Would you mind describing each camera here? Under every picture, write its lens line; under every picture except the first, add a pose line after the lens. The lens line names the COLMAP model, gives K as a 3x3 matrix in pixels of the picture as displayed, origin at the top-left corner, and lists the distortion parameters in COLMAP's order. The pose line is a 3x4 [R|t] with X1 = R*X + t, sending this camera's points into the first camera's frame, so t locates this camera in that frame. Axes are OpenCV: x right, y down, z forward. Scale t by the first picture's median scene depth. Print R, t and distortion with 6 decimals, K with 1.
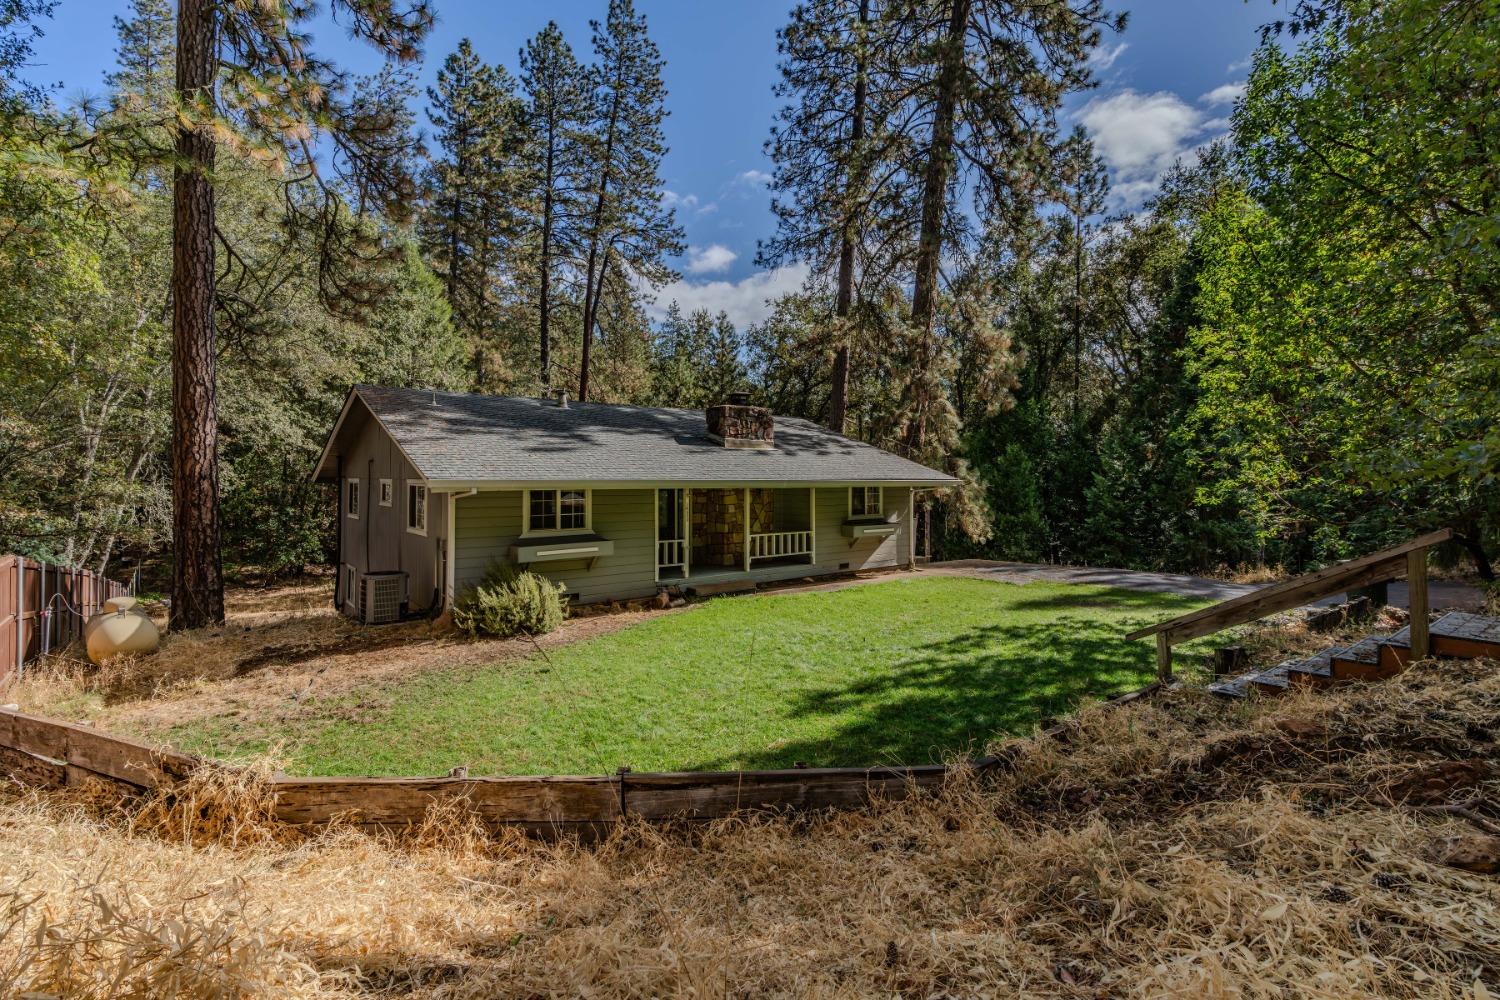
lens RADIAL K [[674.9, 0, 685.2], [0, 674.9, 463.6], [0, 0, 1]] dist [-0.007954, 0.002823]
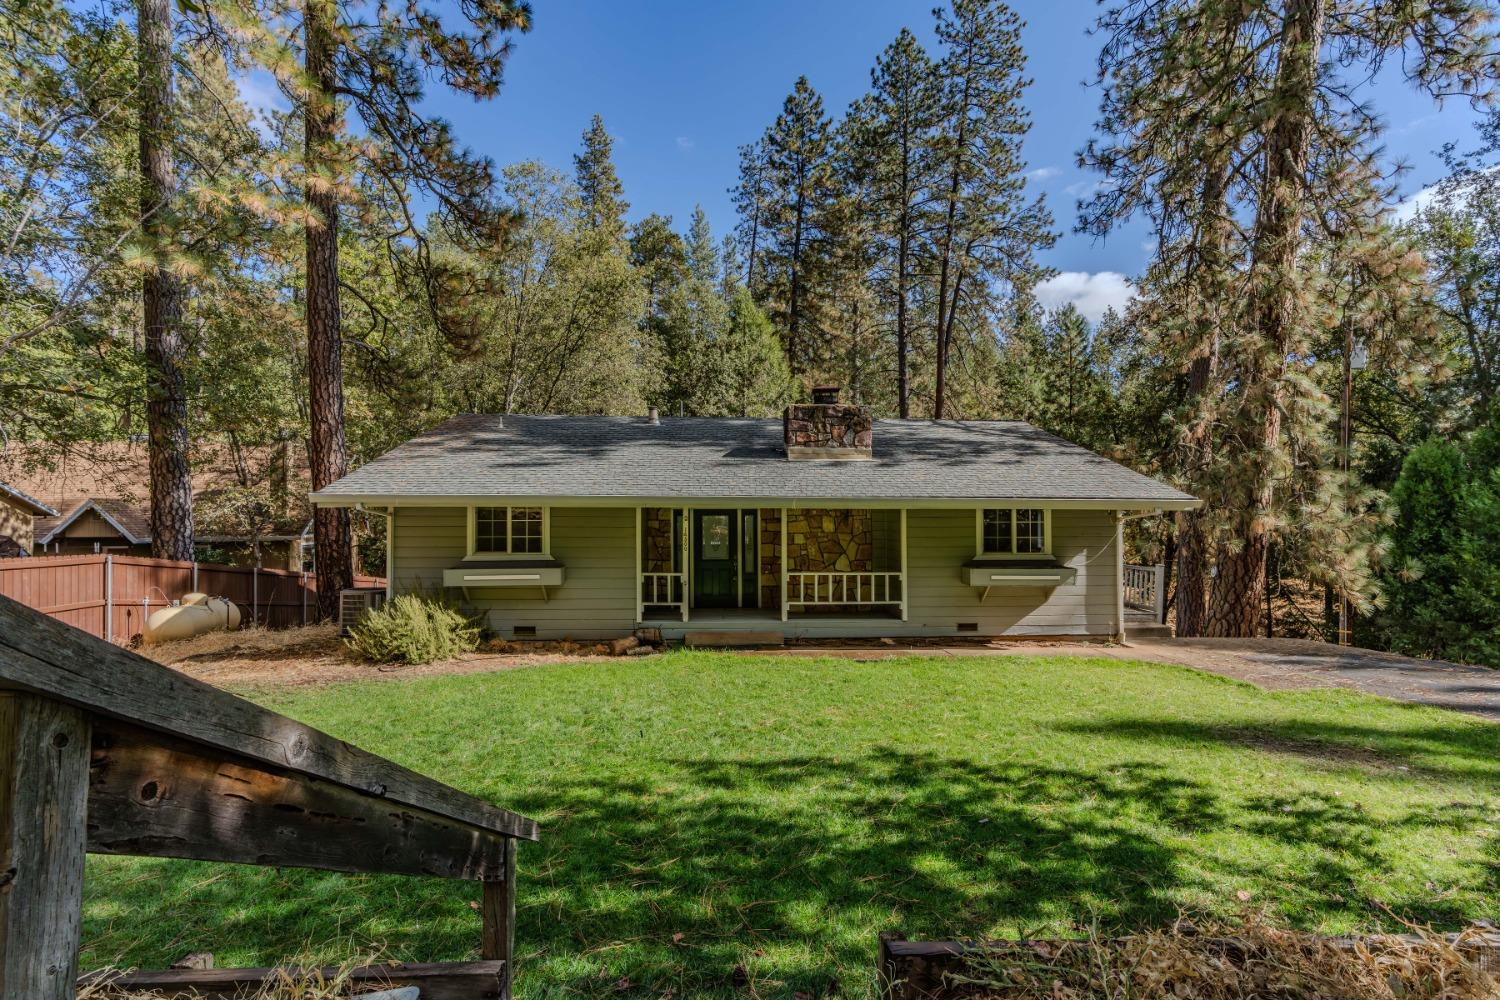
lens RADIAL K [[674.9, 0, 740.7], [0, 674.9, 501.5], [0, 0, 1]] dist [-0.007954, 0.002823]
pose [[0.840537, -0.010024, -0.541661, 0.420937], [0.009136, 0.999949, -0.004328, 0.027068], [0.541677, -0.001310, 0.840586, 0.312500]]
